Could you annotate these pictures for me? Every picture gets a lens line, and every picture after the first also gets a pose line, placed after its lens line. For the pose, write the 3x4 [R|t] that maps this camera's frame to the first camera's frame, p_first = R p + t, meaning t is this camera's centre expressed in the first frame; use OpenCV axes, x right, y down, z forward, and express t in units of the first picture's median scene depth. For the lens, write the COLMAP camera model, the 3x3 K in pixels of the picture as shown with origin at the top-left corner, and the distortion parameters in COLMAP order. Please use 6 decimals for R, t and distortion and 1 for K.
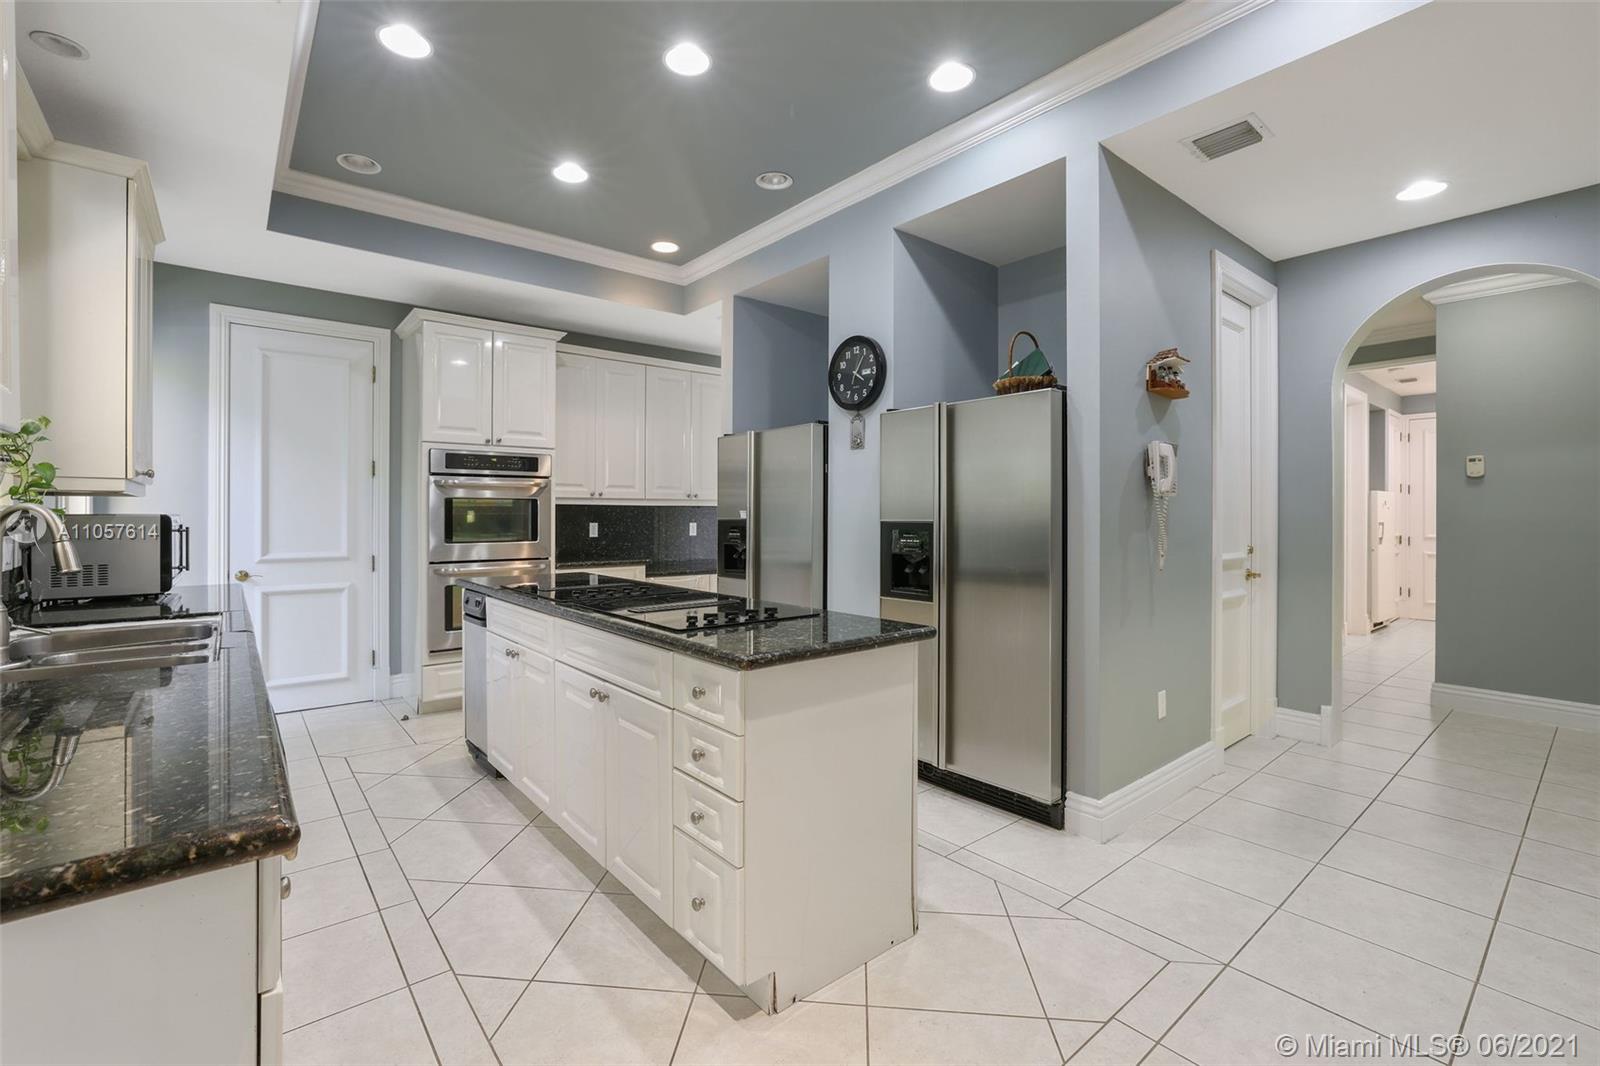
lens RADIAL K [[696.2, 0, 782.9], [0, 696.2, 504.5], [0, 0, 1]] dist [-0.026076, 0.000966]
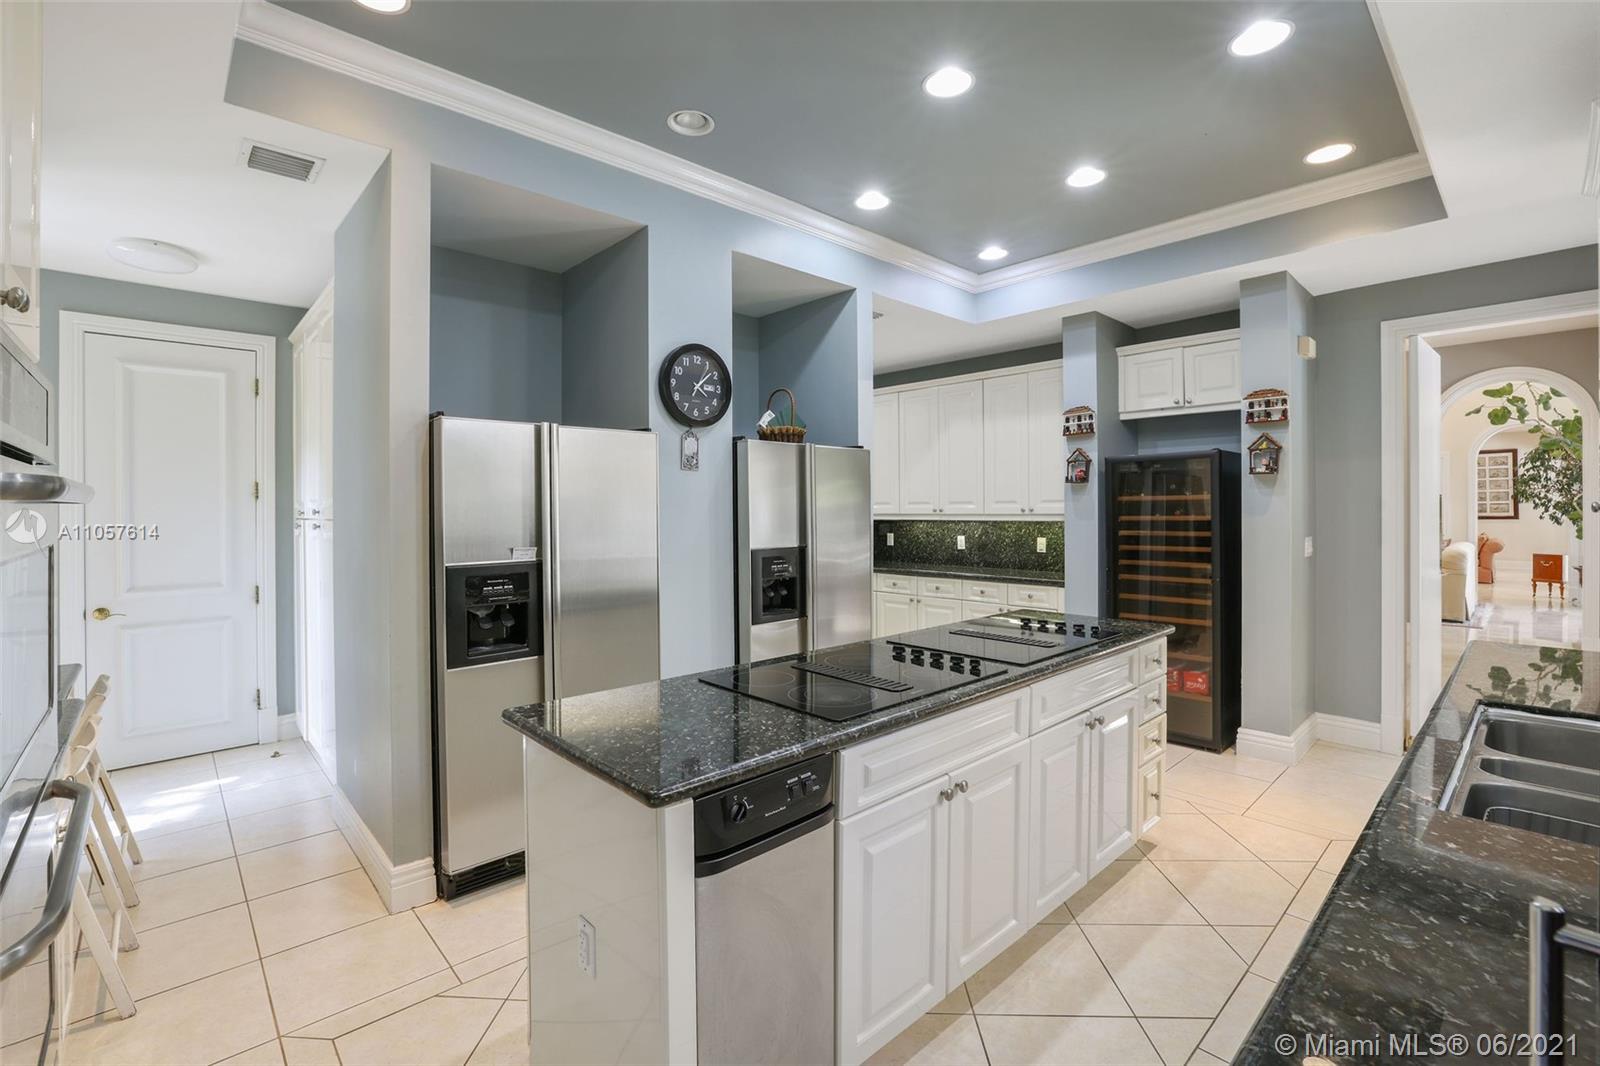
lens RADIAL K [[696.2, 0, 808.3], [0, 696.2, 508.2], [0, 0, 1]] dist [-0.026076, 0.000966]
pose [[-0.060281, 0.012060, 0.998109, -0.802757], [0.002047, 0.999926, -0.011958, -0.021378], [-0.998179, 0.001322, -0.060301, 0.925989]]
